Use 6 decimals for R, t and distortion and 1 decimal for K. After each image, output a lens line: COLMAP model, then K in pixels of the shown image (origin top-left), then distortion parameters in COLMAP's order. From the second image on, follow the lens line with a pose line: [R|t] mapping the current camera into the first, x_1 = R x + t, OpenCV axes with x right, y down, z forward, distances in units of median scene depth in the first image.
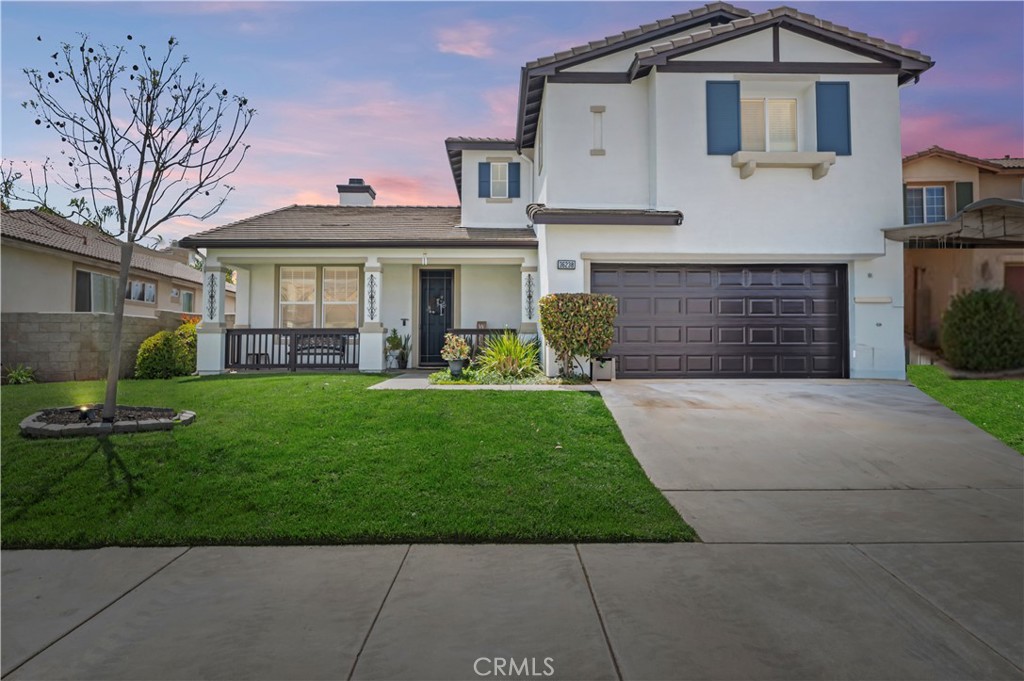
lens RADIAL K [[608.7, 0, 514.0], [0, 608.7, 319.3], [0, 0, 1]] dist [-0.002691, -0.000180]
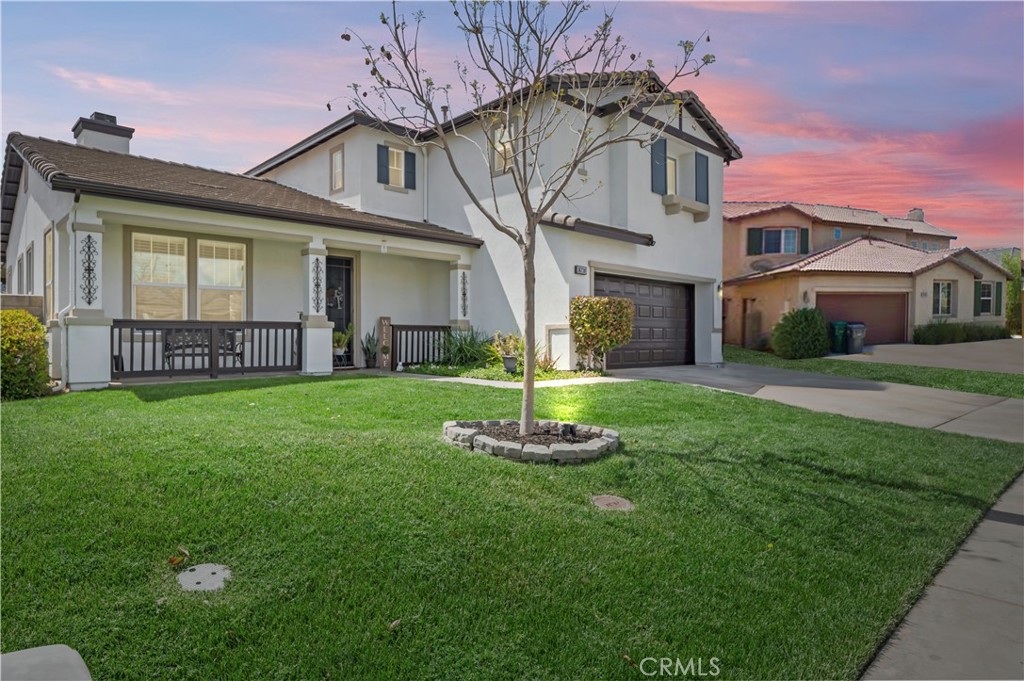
lens RADIAL K [[598.1, 0, 512.0], [0, 598.1, 340.5], [0, 0, 1]] dist [-0.003870, 0.000197]
pose [[0.737022, -0.001437, 0.675867, -0.597772], [-0.025901, 0.999203, 0.030369, 0.007648], [-0.675372, -0.039888, 0.736397, 0.213045]]
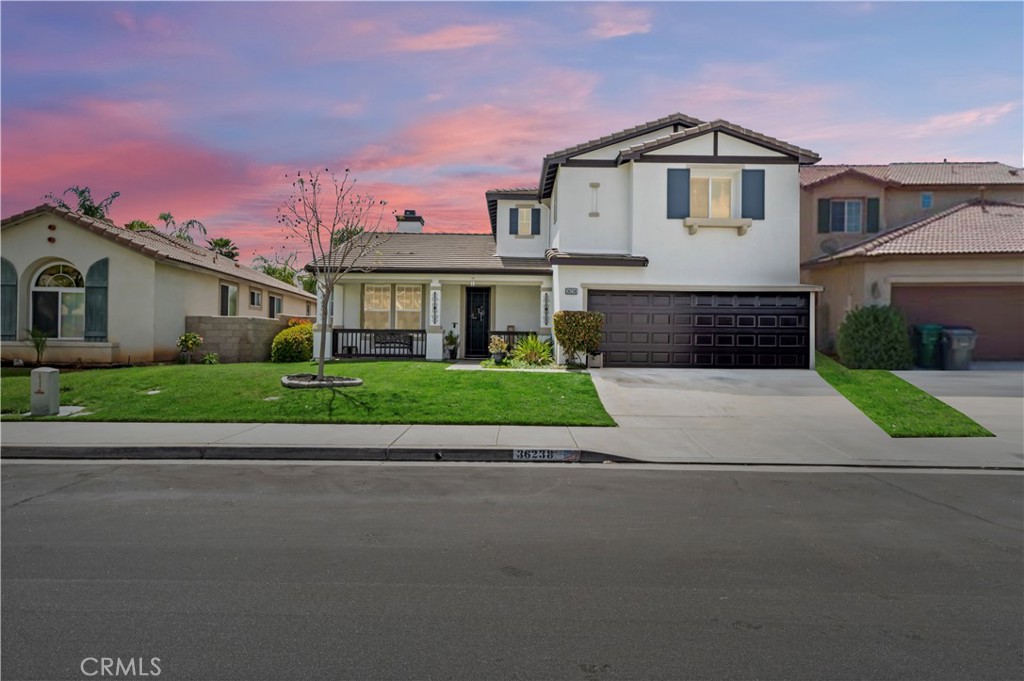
lens RADIAL K [[598.1, 0, 512.0], [0, 598.1, 340.5], [0, 0, 1]] dist [-0.003870, 0.000197]
pose [[0.999615, 0.014885, -0.023418, -0.020197], [-0.013905, 0.999042, 0.041484, -0.021163], [0.024014, -0.041143, 0.998865, -0.396981]]
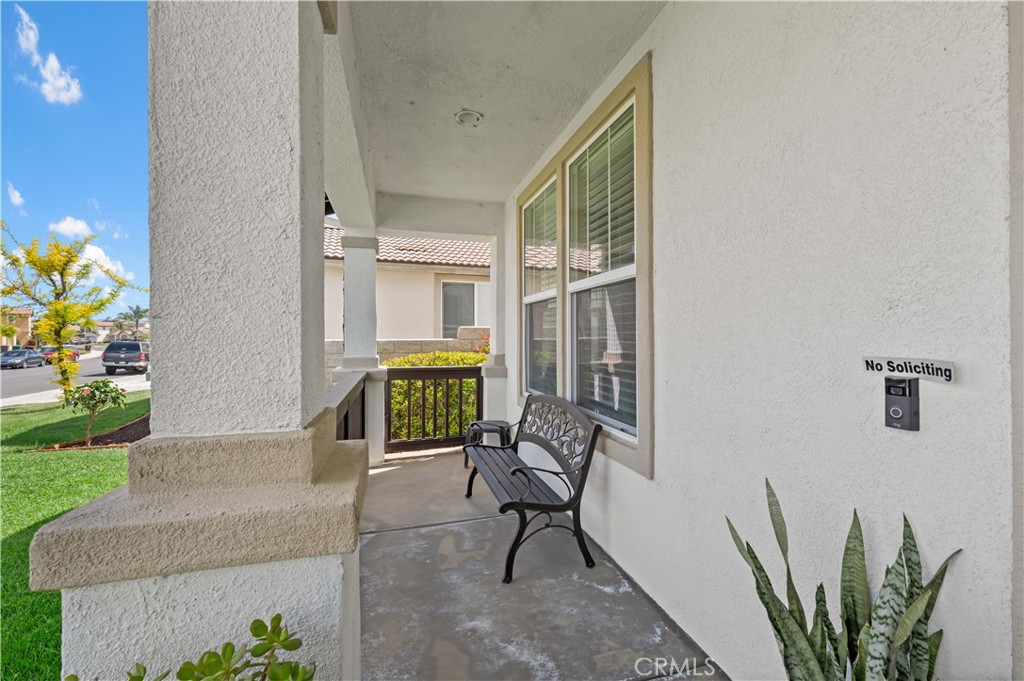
lens RADIAL K [[415.5, 0, 508.5], [0, 415.5, 340.3], [0, 0, 1]] dist [0.001258, -0.000196]
pose [[0.245811, 0.009216, -0.969274, -0.147763], [0.046317, 0.998701, 0.021242, -0.009668], [0.968210, -0.050115, 0.245065, 1.046288]]
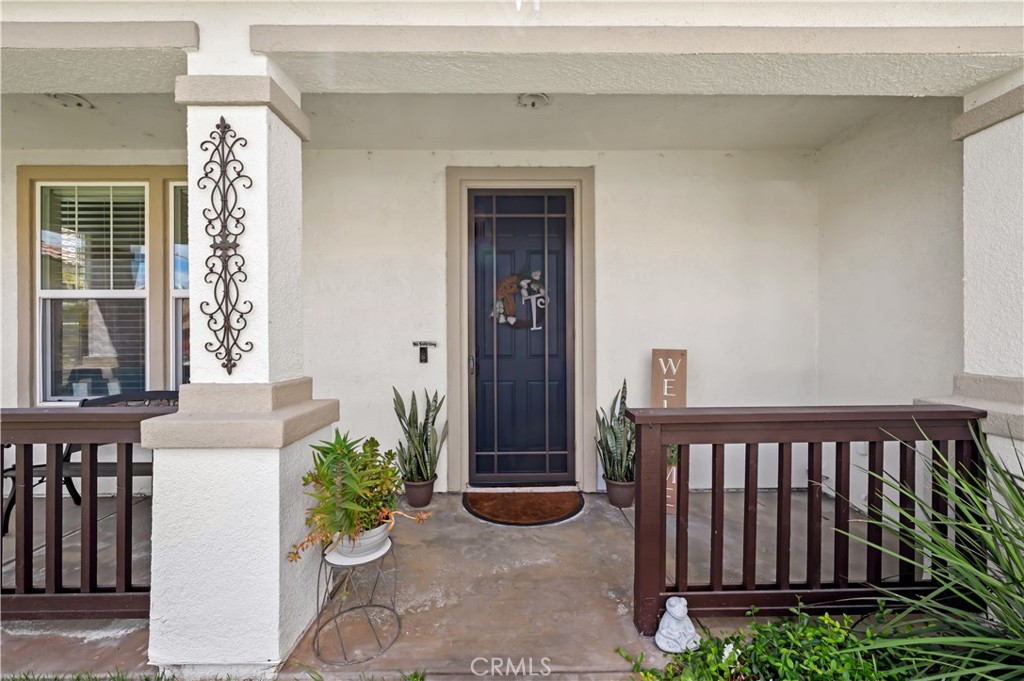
lens RADIAL K [[415.5, 0, 508.5], [0, 415.5, 340.3], [0, 0, 1]] dist [0.001258, -0.000196]
pose [[0.999863, -0.004305, -0.015978, -0.148854], [0.005111, 0.998697, 0.050770, -0.014385], [0.015739, -0.050844, 0.998583, 0.883784]]
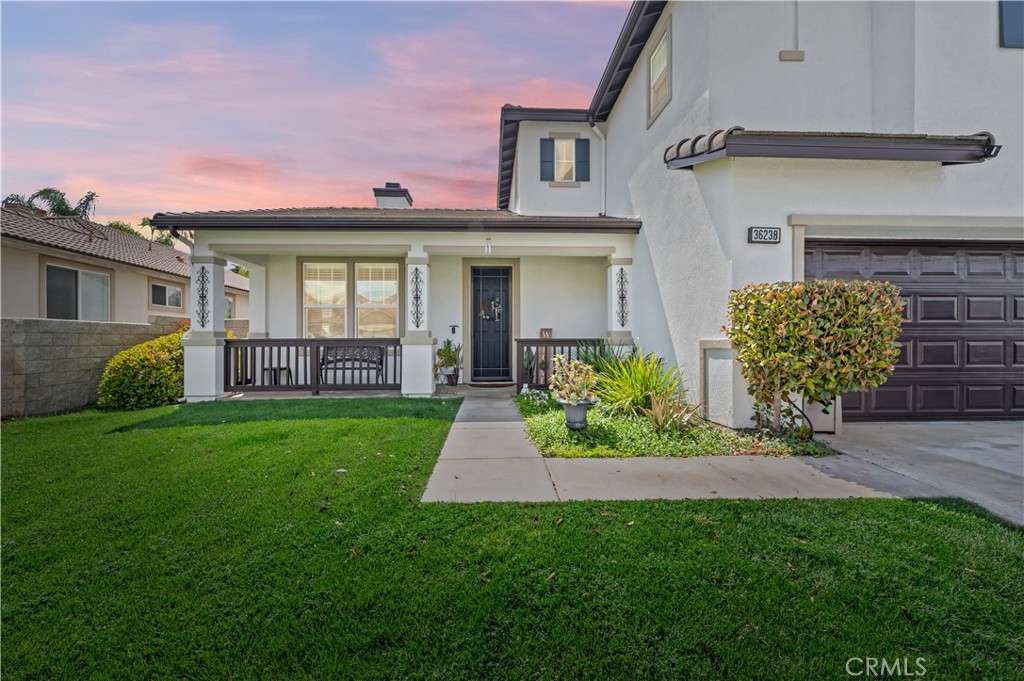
lens RADIAL K [[415.5, 0, 508.5], [0, 415.5, 340.3], [0, 0, 1]] dist [0.001258, -0.000196]
pose [[0.999832, -0.001471, 0.018254, -0.130023], [0.000685, 0.999077, 0.042940, -0.005538], [-0.018301, -0.042921, 0.998911, 0.480806]]
